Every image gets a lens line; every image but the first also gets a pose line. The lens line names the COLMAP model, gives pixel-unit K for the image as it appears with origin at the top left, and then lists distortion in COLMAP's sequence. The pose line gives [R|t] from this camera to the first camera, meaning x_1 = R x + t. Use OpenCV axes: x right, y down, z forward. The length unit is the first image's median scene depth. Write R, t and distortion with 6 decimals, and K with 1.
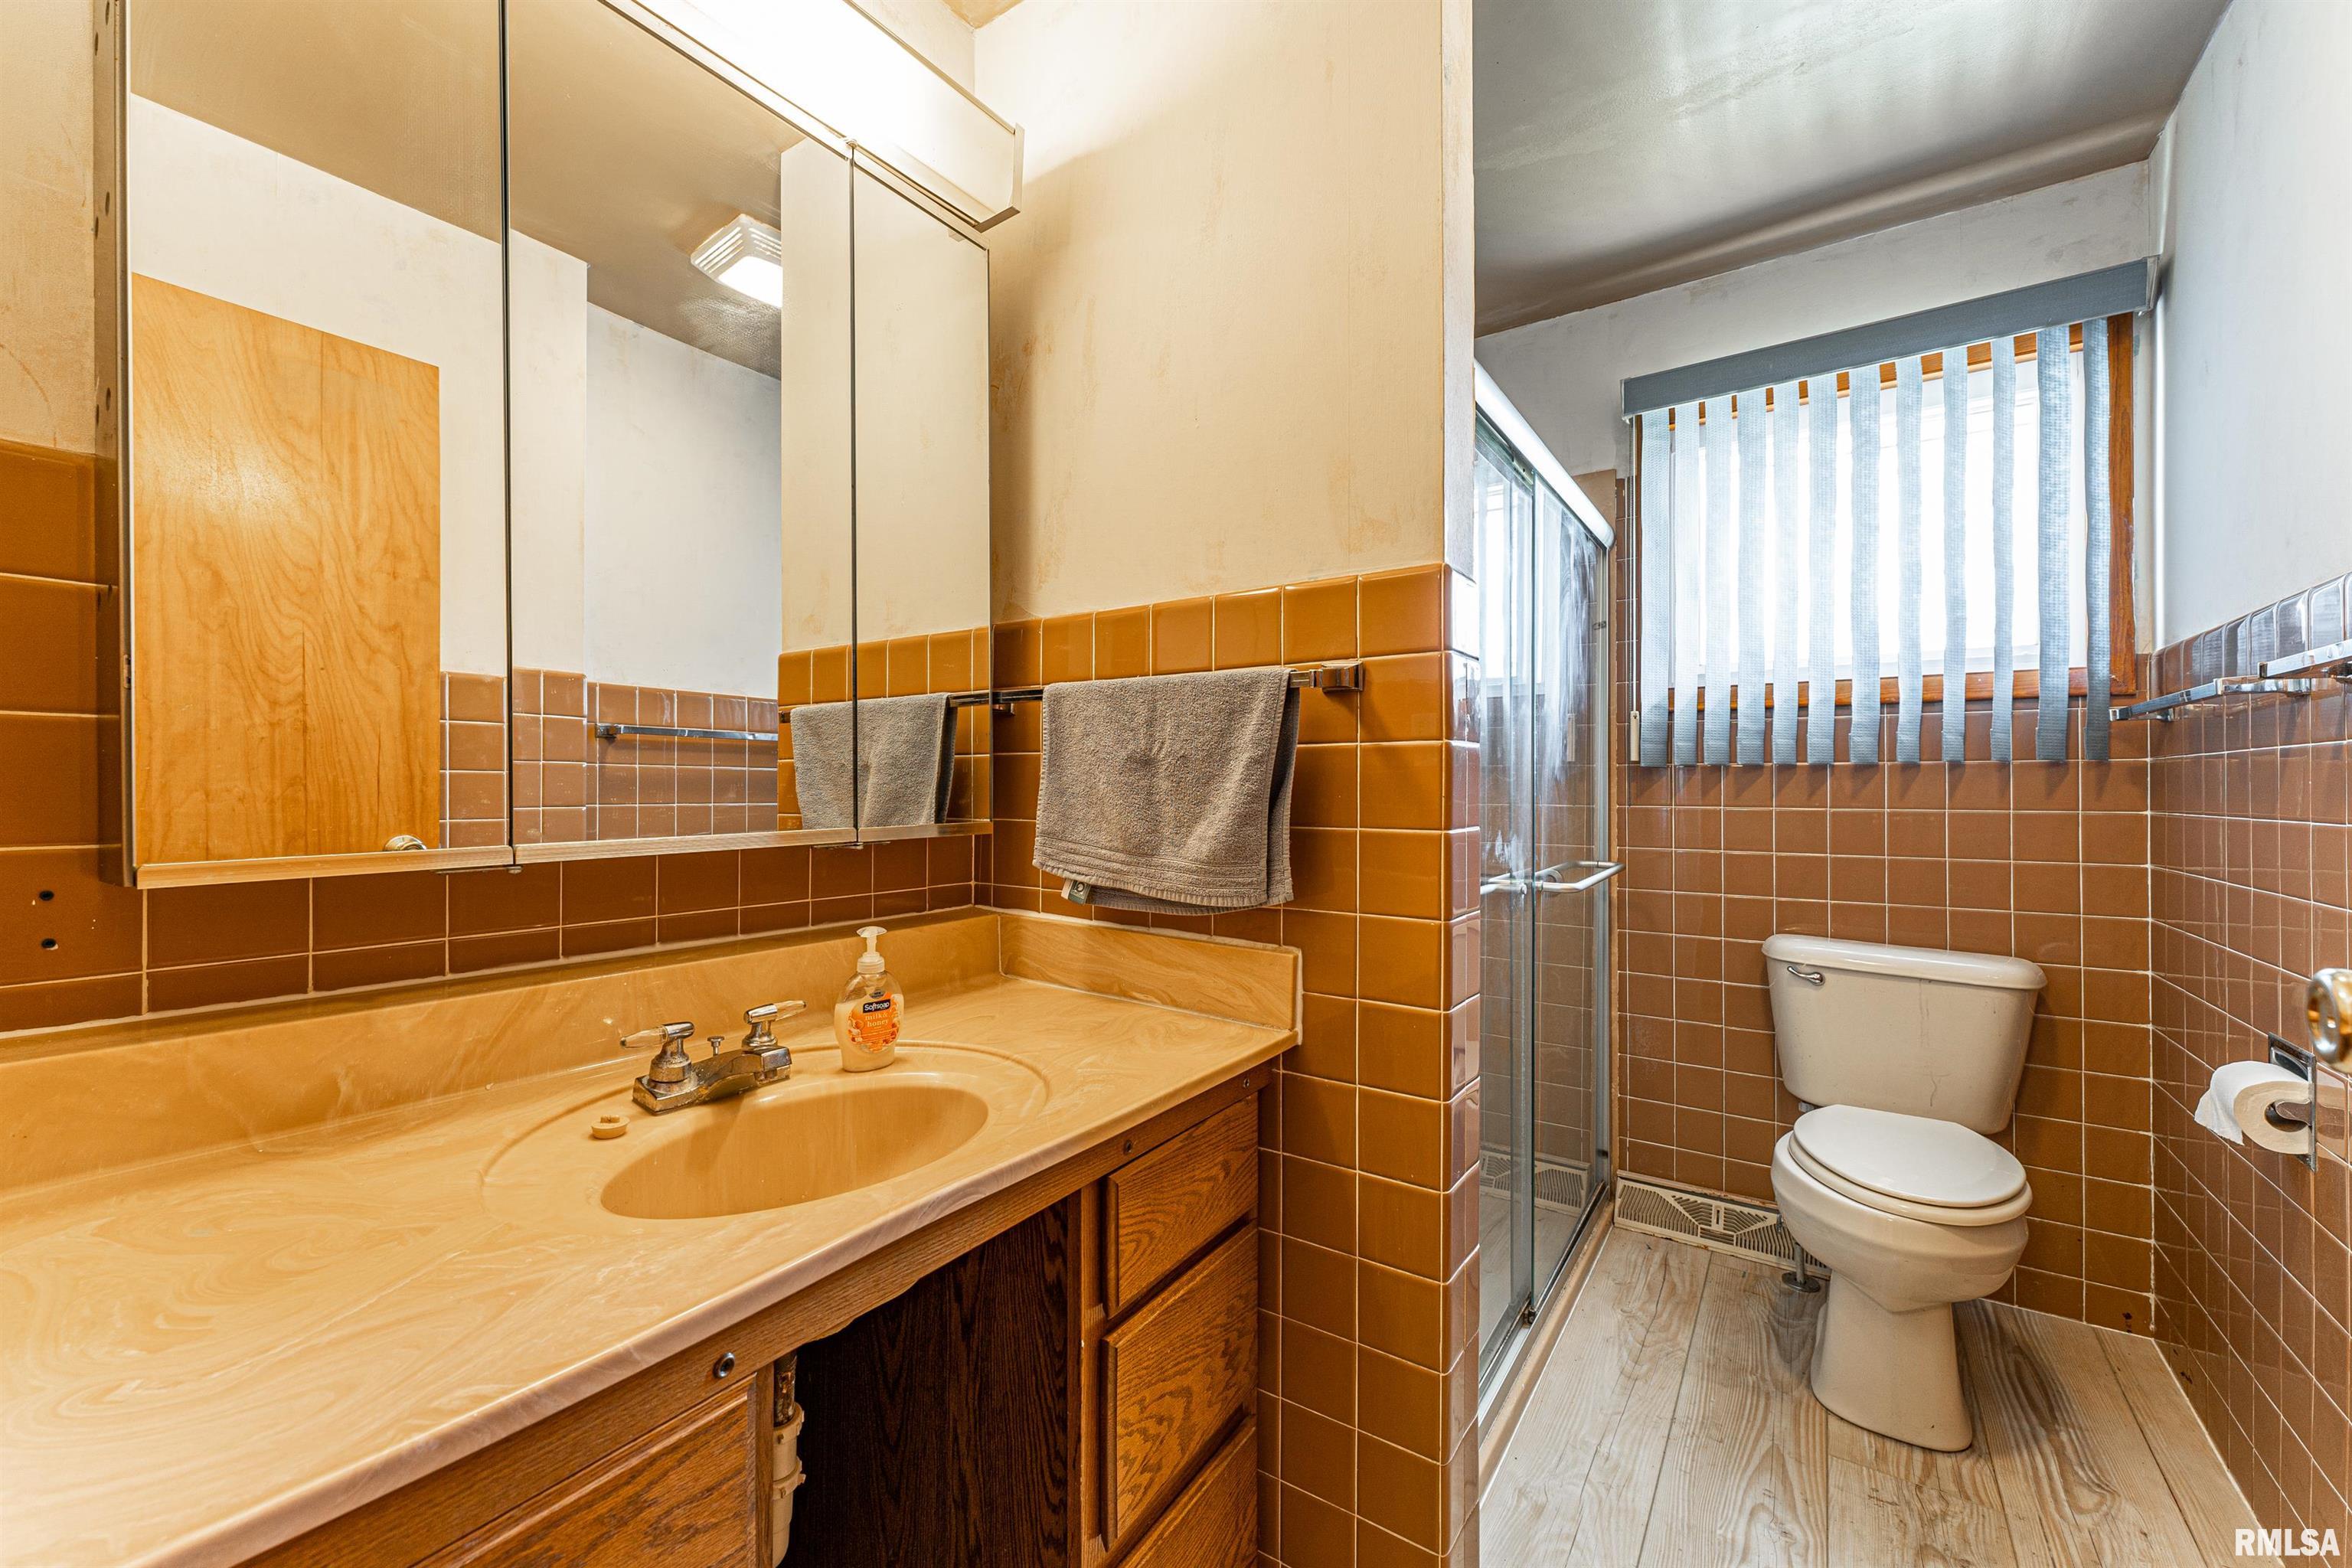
lens RADIAL K [[939.9, 0, 1181.8], [0, 939.9, 777.5], [0, 0, 1]] dist [-0.001224, 0.000963]
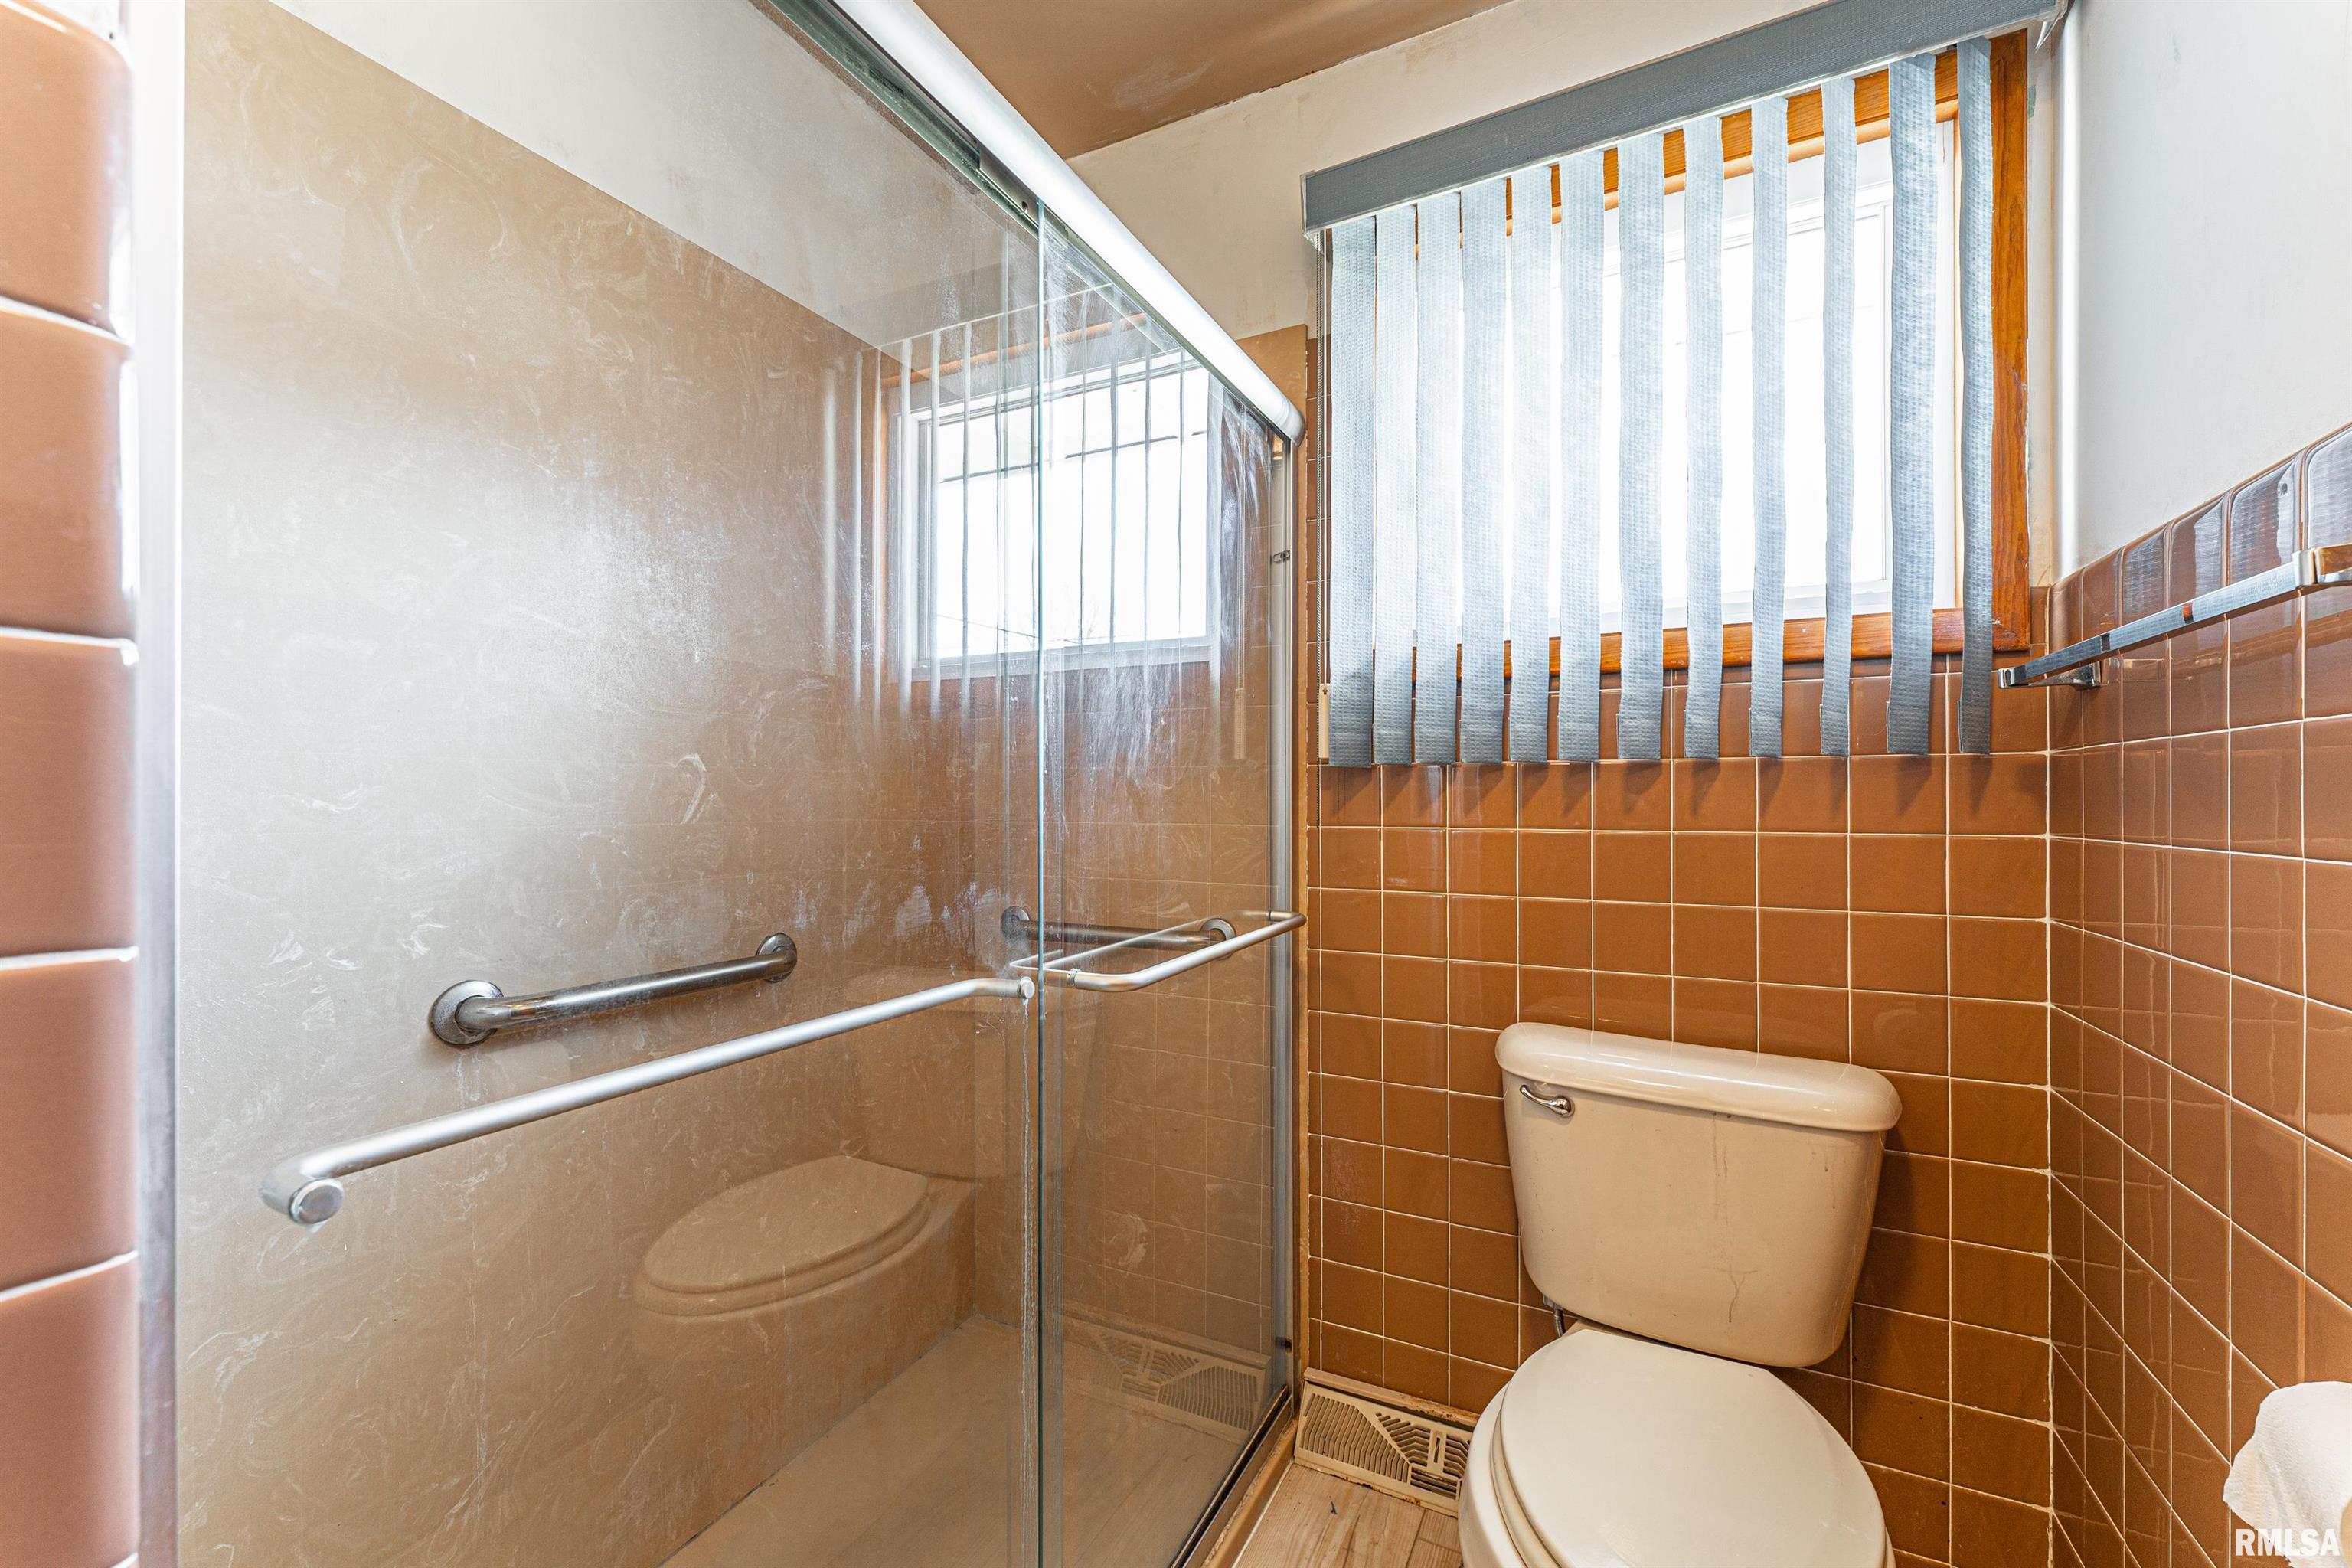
lens RADIAL K [[939.9, 0, 1170.3], [0, 939.9, 799.8], [0, 0, 1]] dist [-0.001224, 0.000963]
pose [[0.993582, 0.002886, 0.113075, 0.333442], [-0.002882, 0.999996, -0.000200, 0.012934], [-0.113075, -0.000127, 0.993586, 0.395260]]
